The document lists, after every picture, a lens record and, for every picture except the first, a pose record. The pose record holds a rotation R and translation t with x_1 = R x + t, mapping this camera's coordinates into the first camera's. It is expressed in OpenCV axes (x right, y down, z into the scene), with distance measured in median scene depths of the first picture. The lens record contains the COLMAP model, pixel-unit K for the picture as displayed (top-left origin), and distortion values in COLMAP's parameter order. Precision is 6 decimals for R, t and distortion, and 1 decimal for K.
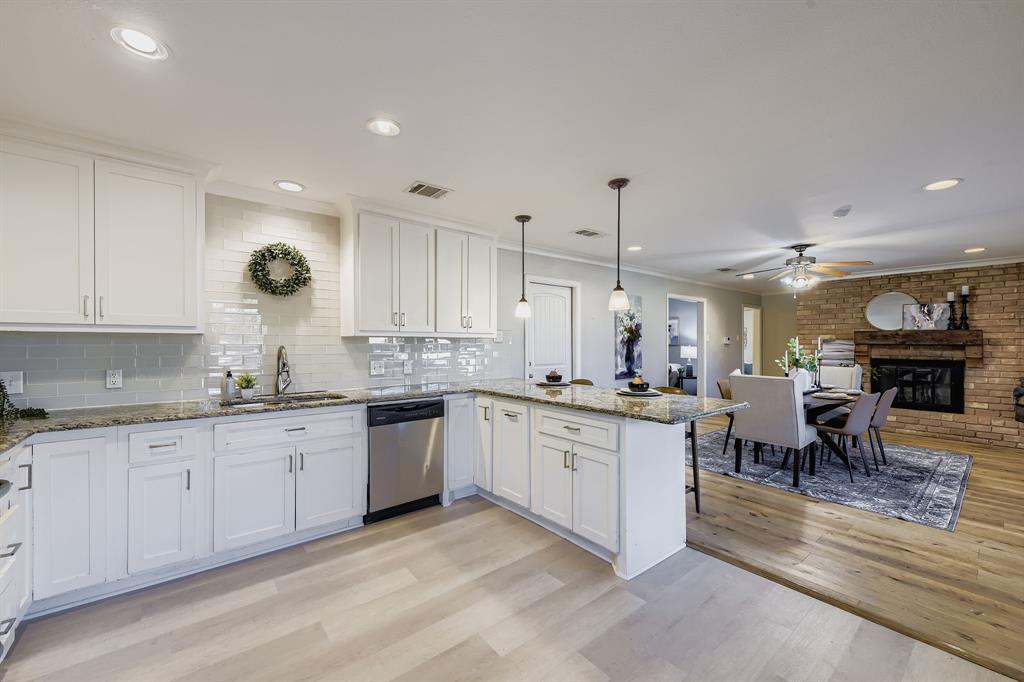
lens RADIAL K [[407.2, 0, 512.0], [0, 407.2, 341.0], [0, 0, 1]] dist [0.009017, -0.000595]
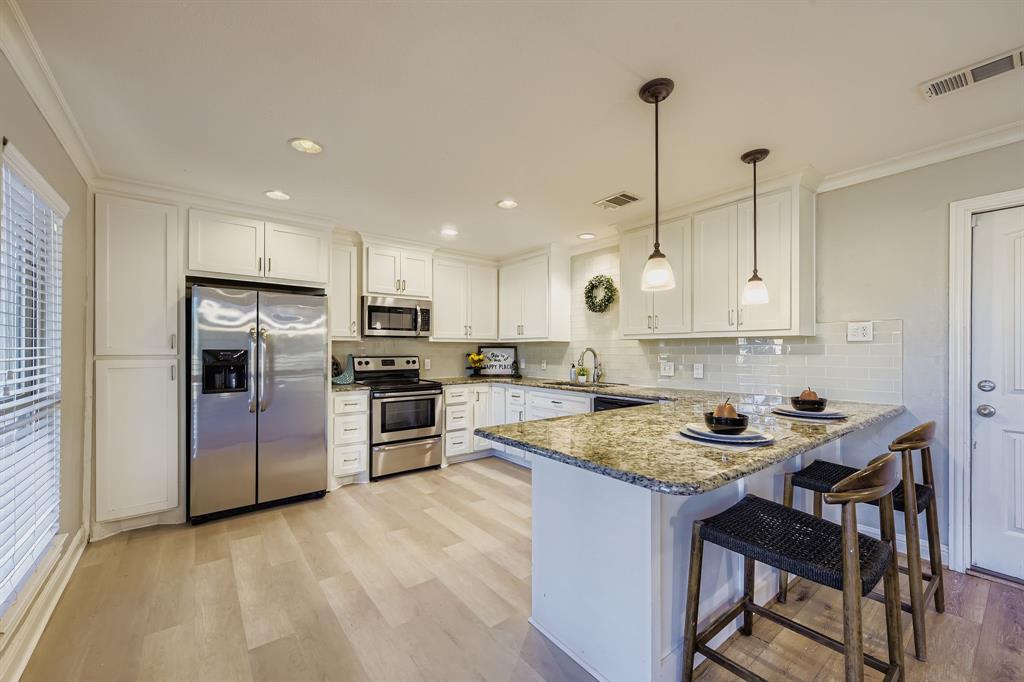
lens RADIAL K [[403.9, 0, 507.8], [0, 403.9, 348.6], [0, 0, 1]] dist [0.010751, -0.000143]
pose [[-0.029429, -0.003425, -0.999561, 0.778675], [0.008391, 0.999958, -0.003673, 0.015073], [0.999532, -0.008495, -0.029399, 0.679864]]
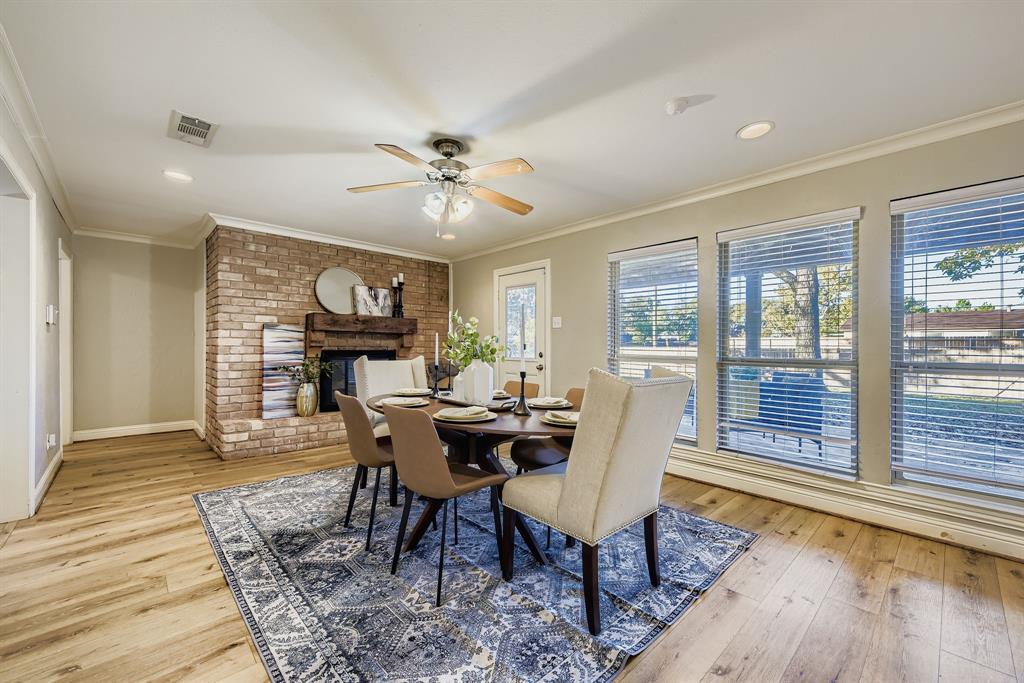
lens RADIAL K [[411.8, 0, 511.4], [0, 411.8, 333.7], [0, 0, 1]] dist [0.007611, -0.000271]
pose [[-0.062406, 0.027283, 0.997678, 0.192186], [-0.008908, 0.999571, -0.027891, 0.058908], [-0.998011, -0.010628, -0.062136, 1.373200]]
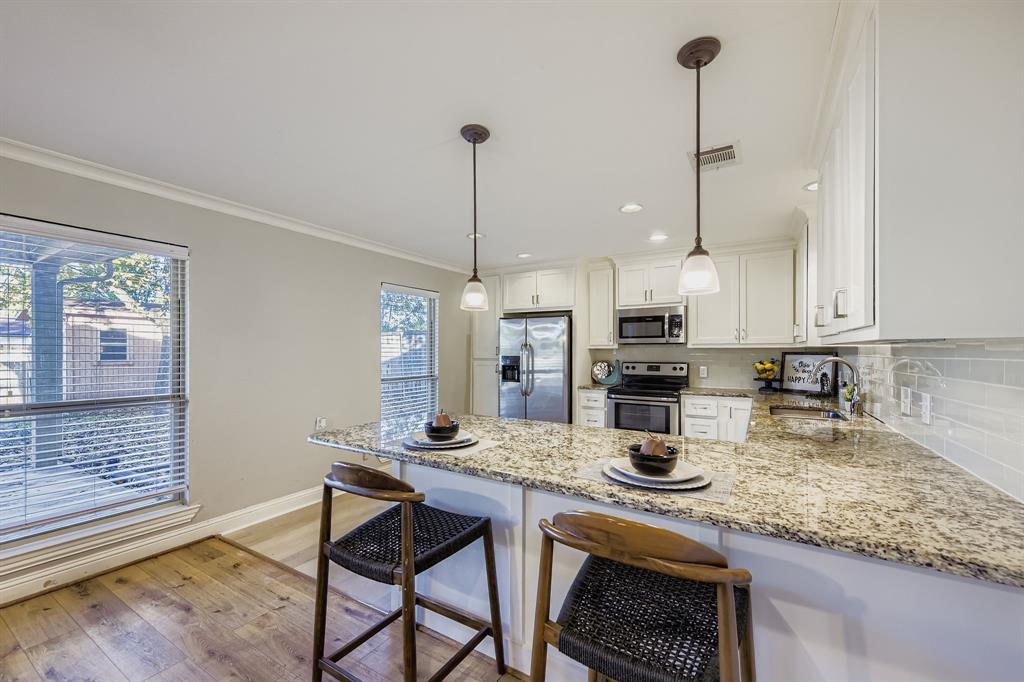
lens RADIAL K [[413.2, 0, 508.6], [0, 413.2, 349.5], [0, 0, 1]] dist [0.012972, -0.000113]
pose [[-0.945718, -0.002806, -0.324976, 0.387267], [0.001521, 0.999914, -0.013061, 0.005428], [0.324985, -0.012846, -0.945632, 1.482089]]
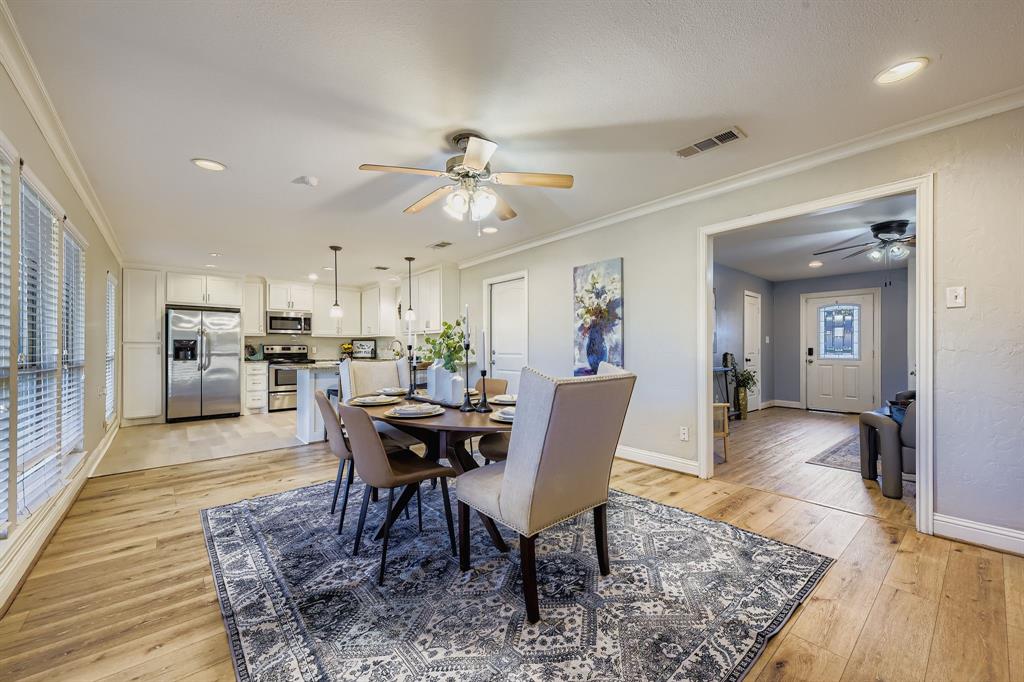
lens RADIAL K [[399.4, 0, 508.5], [0, 399.4, 344.2], [0, 0, 1]] dist [0.008262, -0.000189]
pose [[0.014238, -0.010301, -0.999846, 1.792522], [0.010686, 0.999891, -0.010149, 0.065769], [0.999842, -0.010540, 0.014347, 1.511535]]
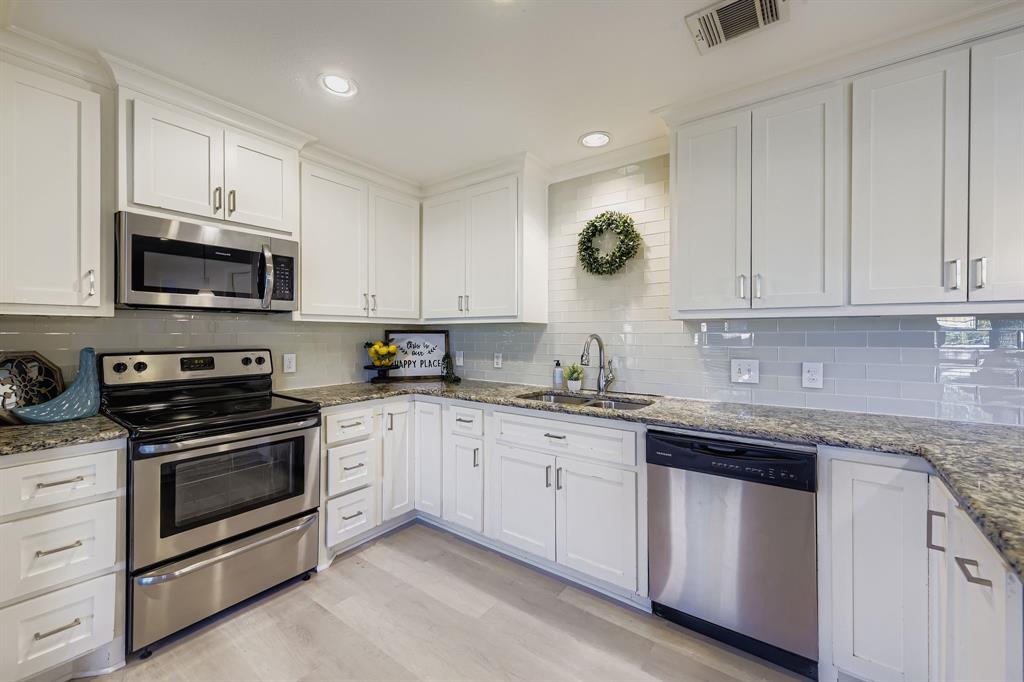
lens RADIAL K [[411.8, 0, 511.4], [0, 411.8, 333.2], [0, 0, 1]] dist [0.007611, -0.000271]
pose [[0.246552, -0.001950, -0.969128, 0.193656], [0.006896, 0.999976, -0.000257, 0.007758], [0.969105, -0.006619, 0.246560, 0.562401]]
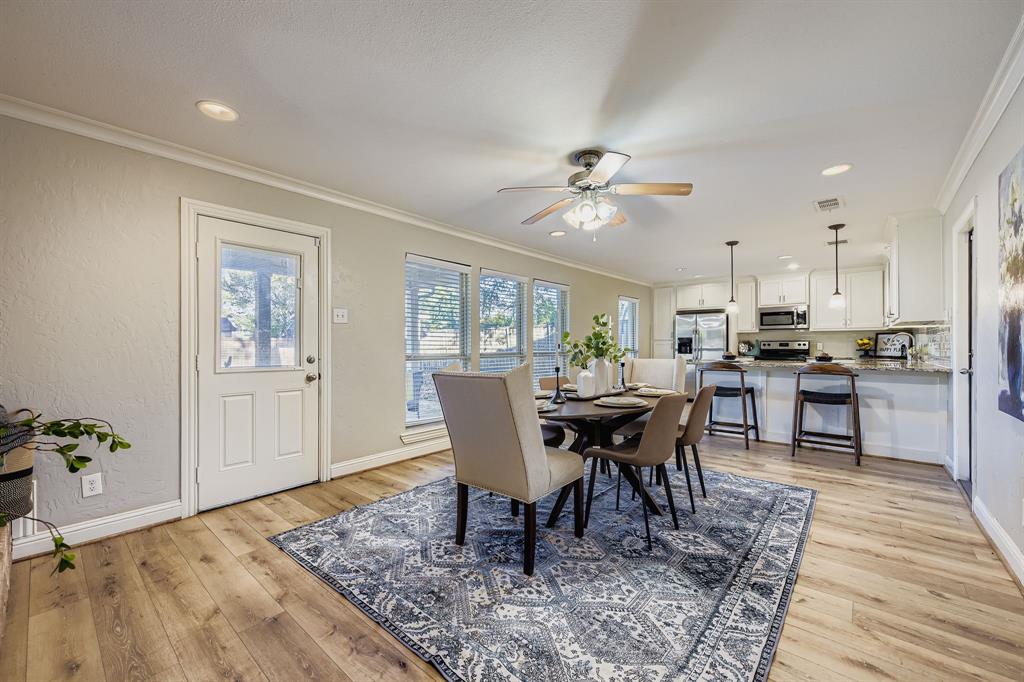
lens RADIAL K [[407.2, 0, 512.0], [0, 407.2, 341.0], [0, 0, 1]] dist [0.009017, -0.000595]
pose [[-0.985225, 0.001563, -0.171258, 1.326255], [0.004384, 0.999861, -0.016097, 0.064172], [0.171209, -0.016610, -0.985095, 2.259752]]
